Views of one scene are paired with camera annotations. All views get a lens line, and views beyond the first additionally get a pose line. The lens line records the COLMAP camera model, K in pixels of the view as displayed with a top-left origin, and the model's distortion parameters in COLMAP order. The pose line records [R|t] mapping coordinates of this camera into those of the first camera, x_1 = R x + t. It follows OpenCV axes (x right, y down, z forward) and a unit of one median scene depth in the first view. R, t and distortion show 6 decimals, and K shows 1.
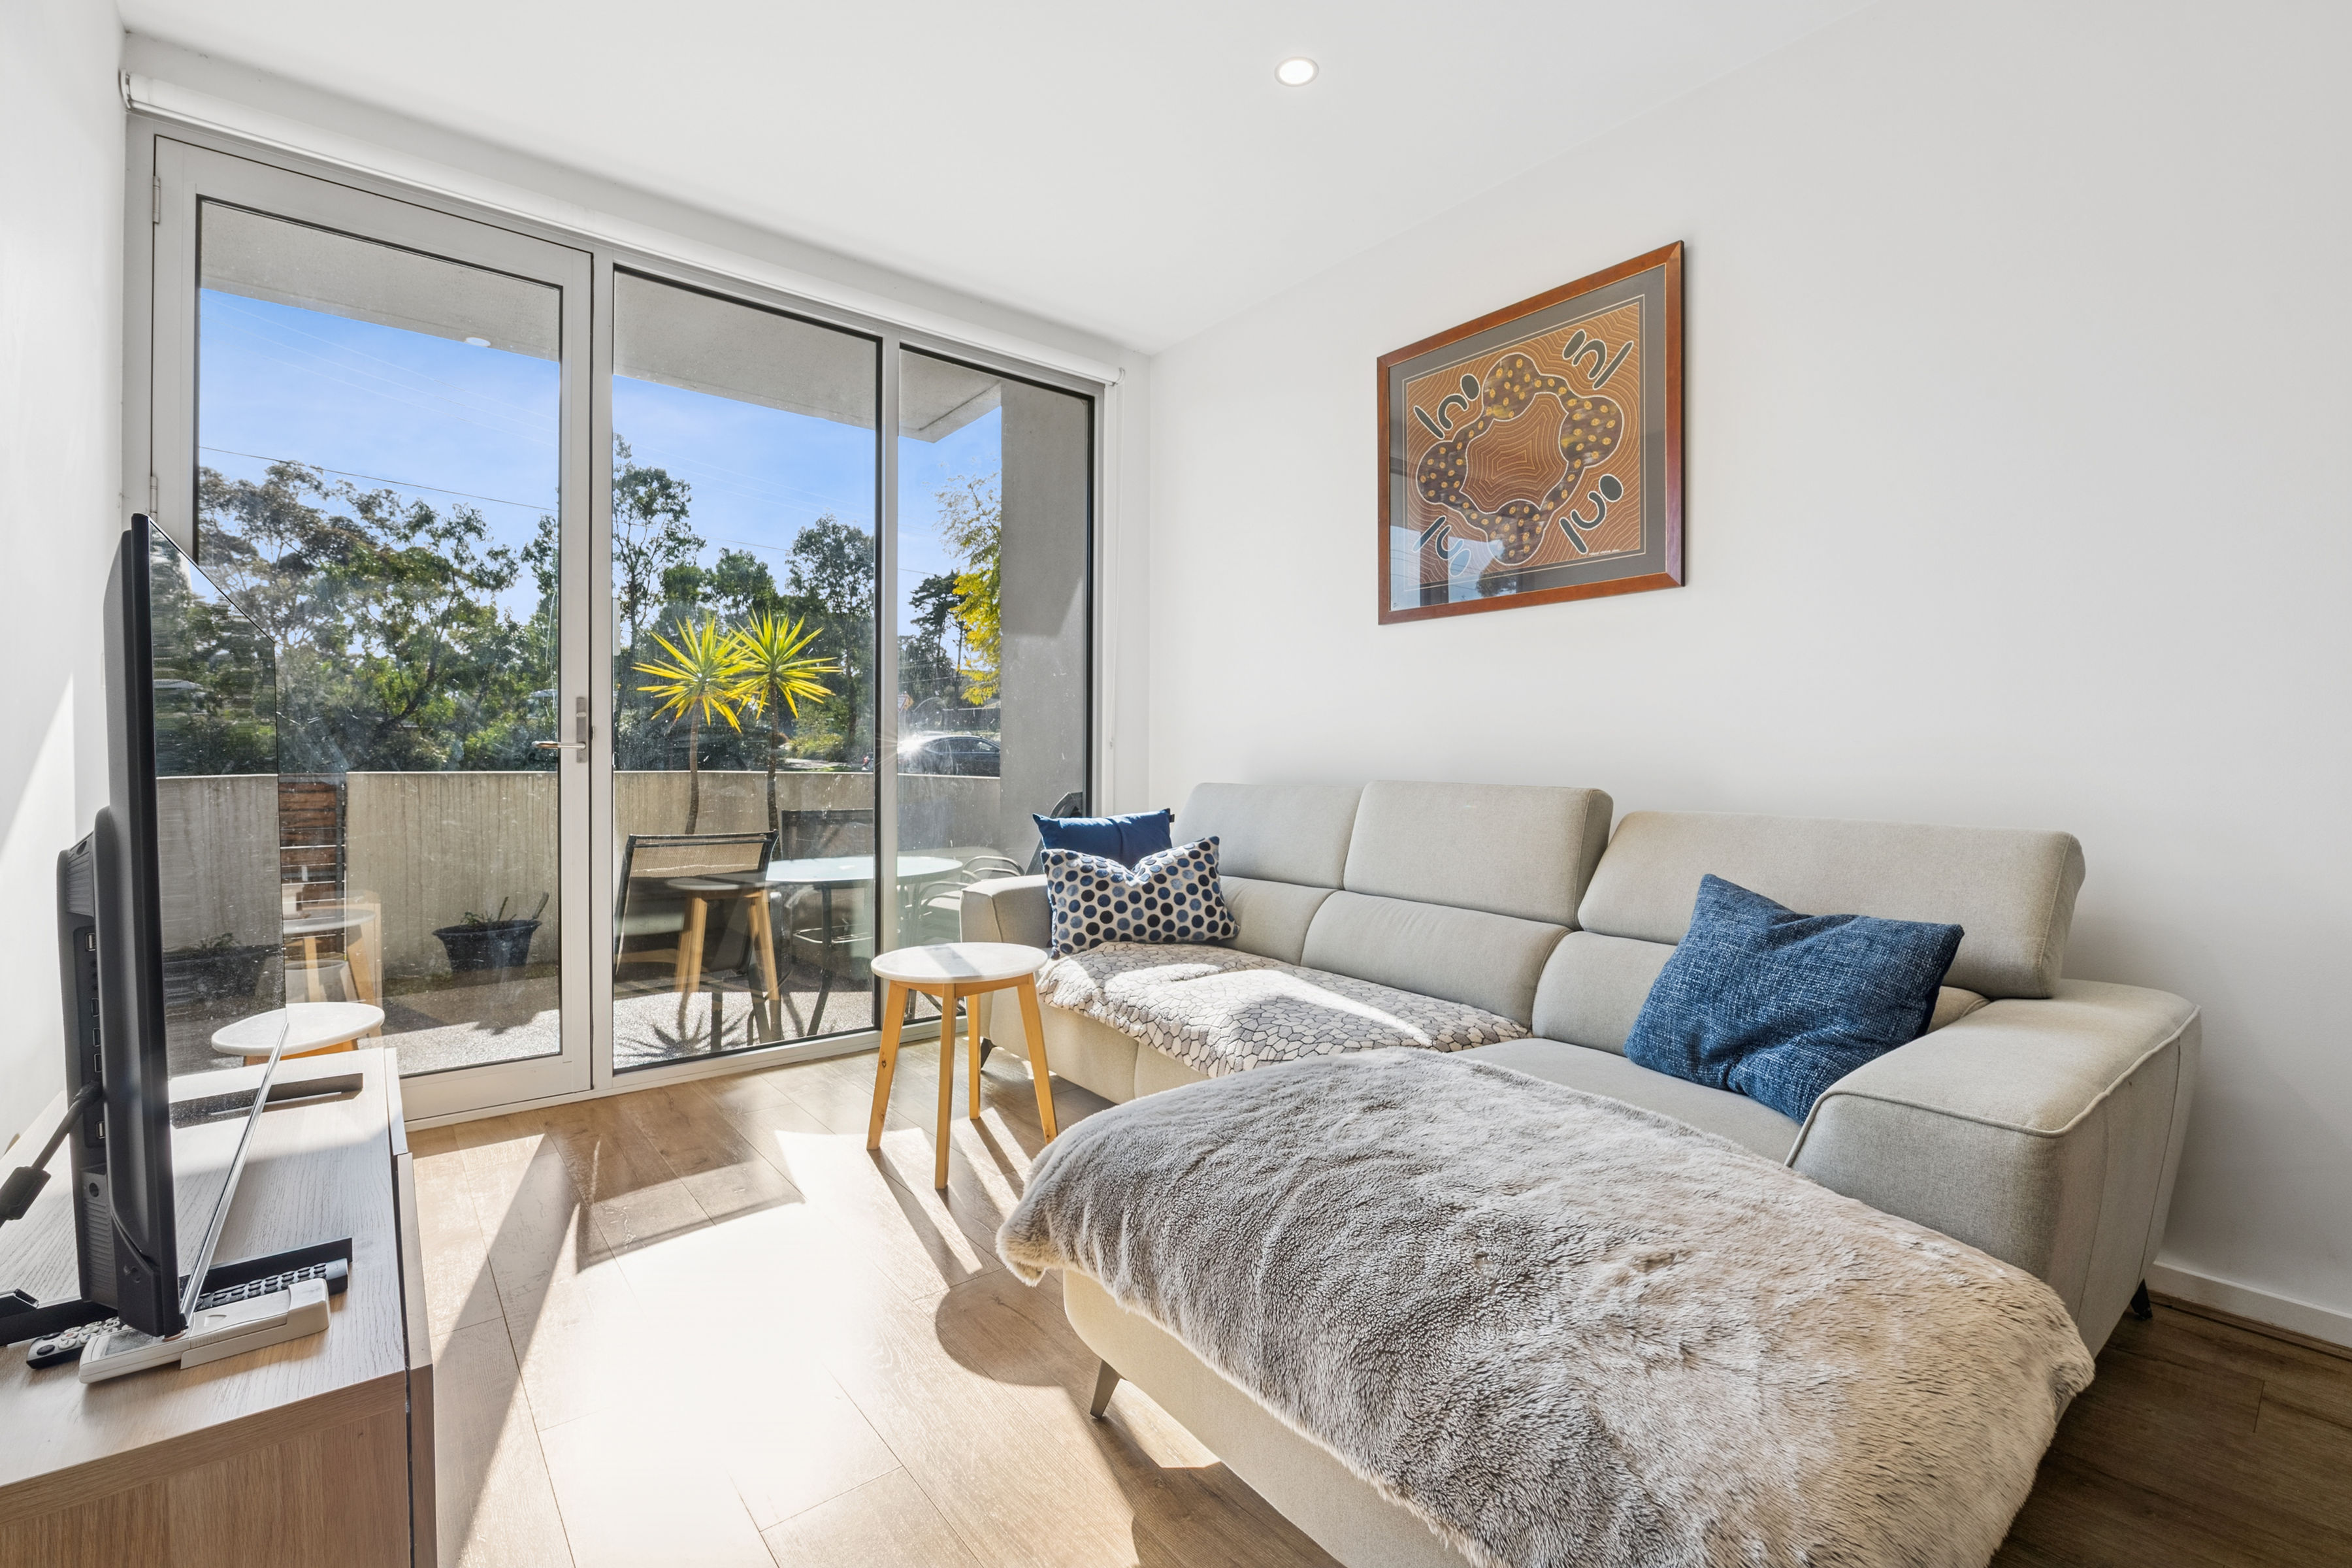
lens RADIAL K [[1020.0, 0, 1180.7], [0, 1020.0, 764.4], [0, 0, 1]] dist [0.001690, -0.000189]
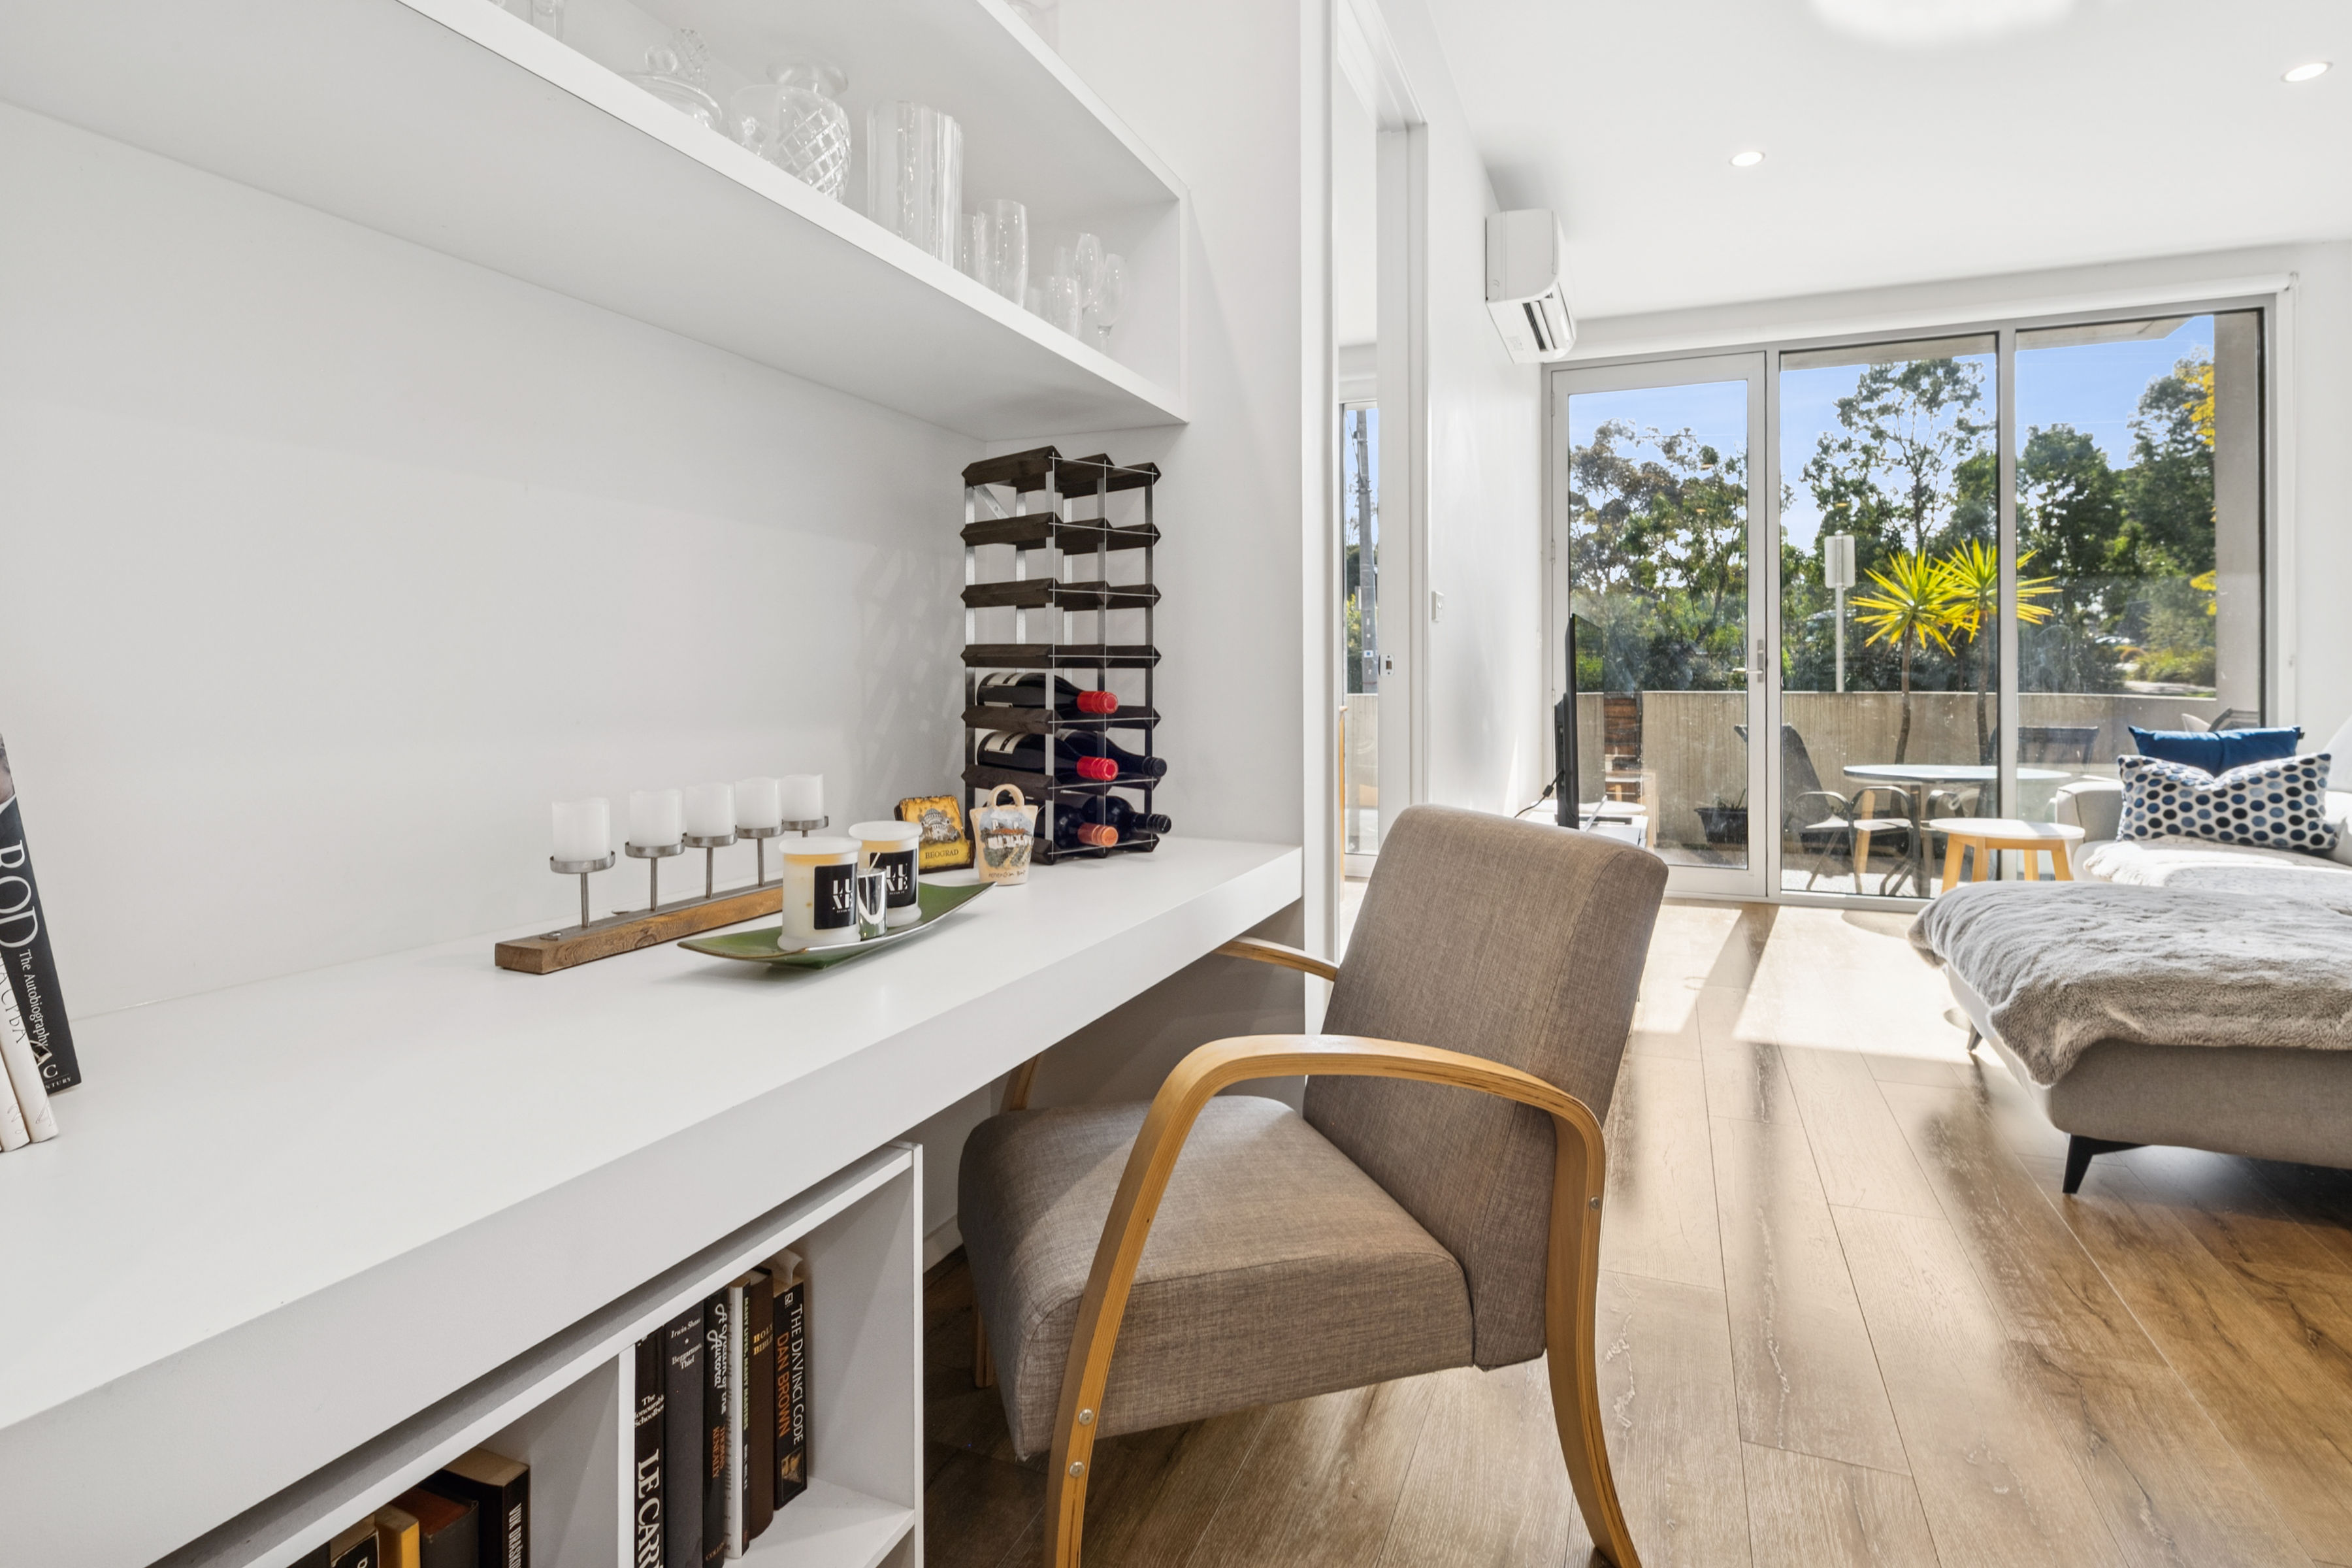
lens RADIAL K [[1151.1, 0, 1170.5], [0, 1151.1, 687.9], [0, 0, 1]] dist [-0.028618, -0.000483]
pose [[0.467232, 0.001224, -0.884134, 0.445393], [-0.002916, 0.999996, -0.000156, 0.007915], [0.884130, 0.002651, 0.467233, -0.510206]]
